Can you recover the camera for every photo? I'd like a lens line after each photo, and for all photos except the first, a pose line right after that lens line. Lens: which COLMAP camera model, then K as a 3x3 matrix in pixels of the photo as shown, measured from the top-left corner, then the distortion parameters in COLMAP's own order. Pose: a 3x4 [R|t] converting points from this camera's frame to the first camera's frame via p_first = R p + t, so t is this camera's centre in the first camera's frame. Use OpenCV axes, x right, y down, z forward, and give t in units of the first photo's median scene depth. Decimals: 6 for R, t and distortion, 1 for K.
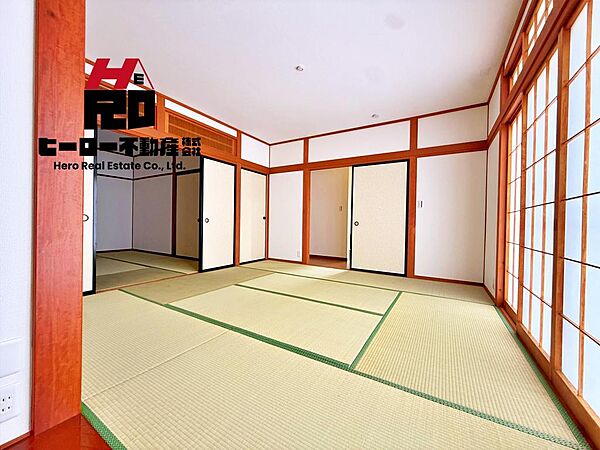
lens RADIAL K [[240.1, 0, 298.1], [0, 240.1, 224.9], [0, 0, 1]] dist [0.002090, 0.000027]
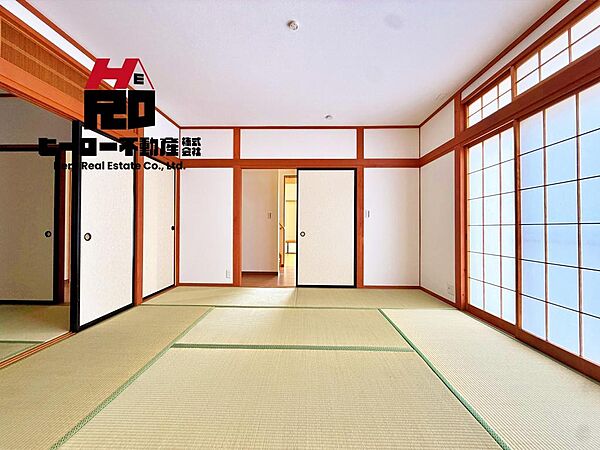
lens RADIAL K [[240.1, 0, 297.4], [0, 240.1, 224.7], [0, 0, 1]] dist [0.002090, 0.000027]
pose [[0.868670, -0.009261, 0.495304, -0.211528], [0.015437, 0.999846, -0.008377, -0.032494], [-0.495150, 0.014923, 0.868679, 0.236382]]
